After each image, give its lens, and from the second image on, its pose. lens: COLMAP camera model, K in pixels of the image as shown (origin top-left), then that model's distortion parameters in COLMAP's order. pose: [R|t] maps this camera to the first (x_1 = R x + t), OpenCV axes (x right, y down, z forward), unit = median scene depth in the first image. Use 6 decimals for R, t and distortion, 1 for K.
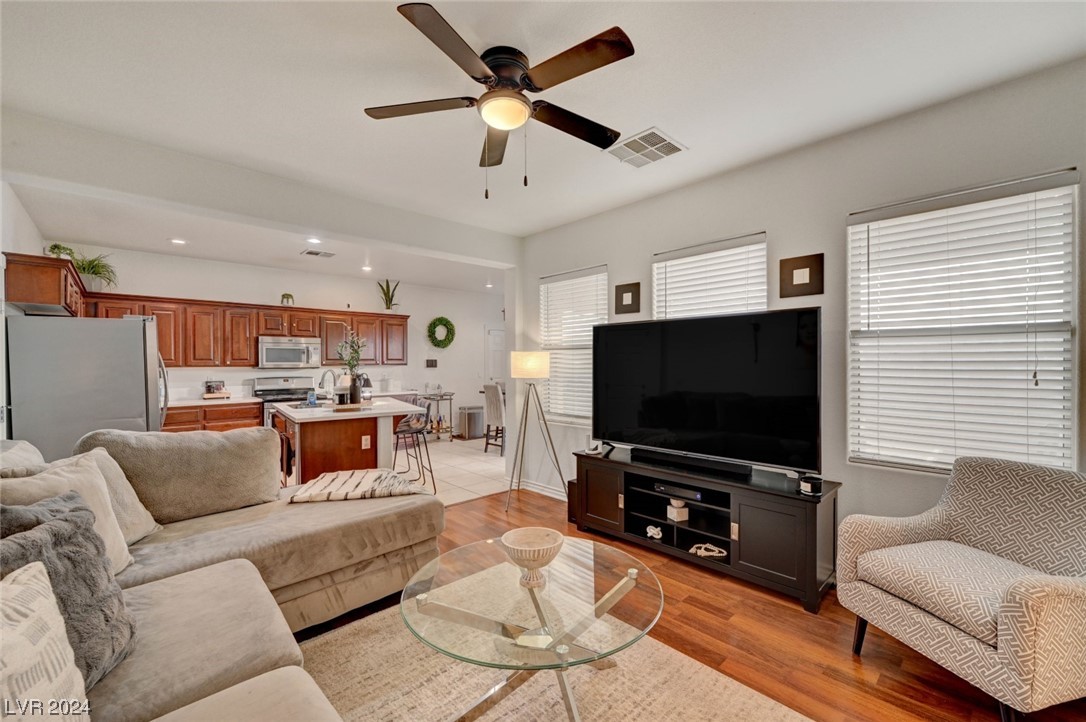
lens RADIAL K [[449.8, 0, 547.0], [0, 449.8, 364.6], [0, 0, 1]] dist [-0.000296, 0.000100]
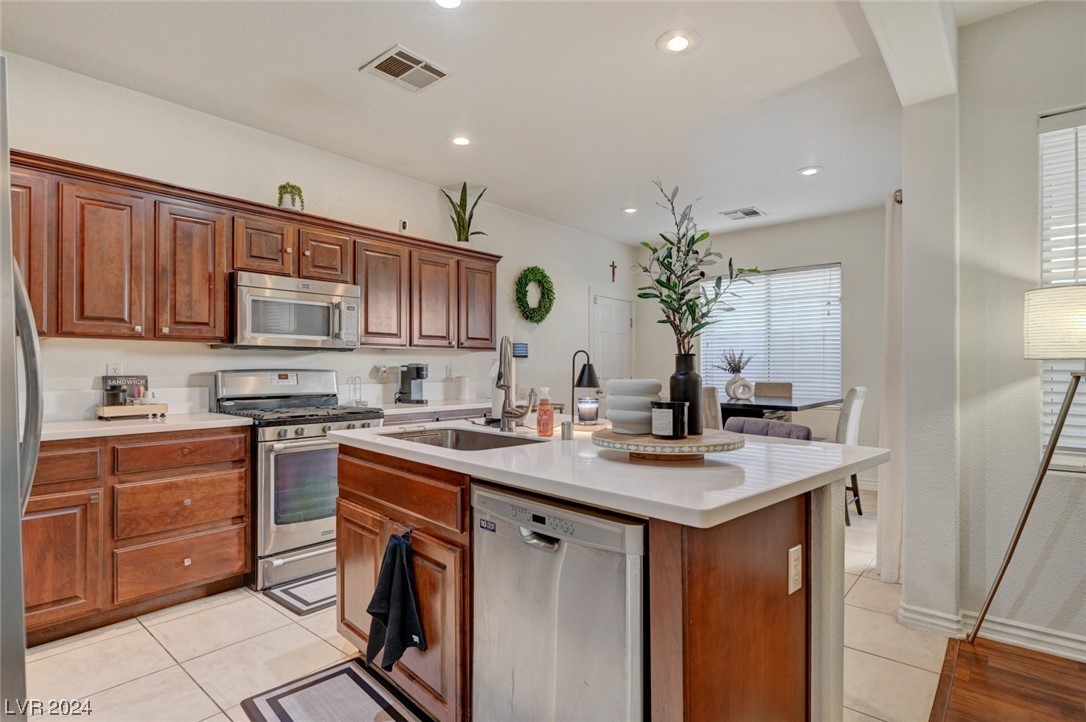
lens RADIAL K [[553.6, 0, 549.6], [0, 553.6, 366.6], [0, 0, 1]] dist [-0.003036, 0.000169]
pose [[0.993494, 0.005001, 0.113771, -0.413150], [-0.004188, 0.999964, -0.007384, 0.030975], [-0.113804, 0.006860, 0.993480, 0.454082]]
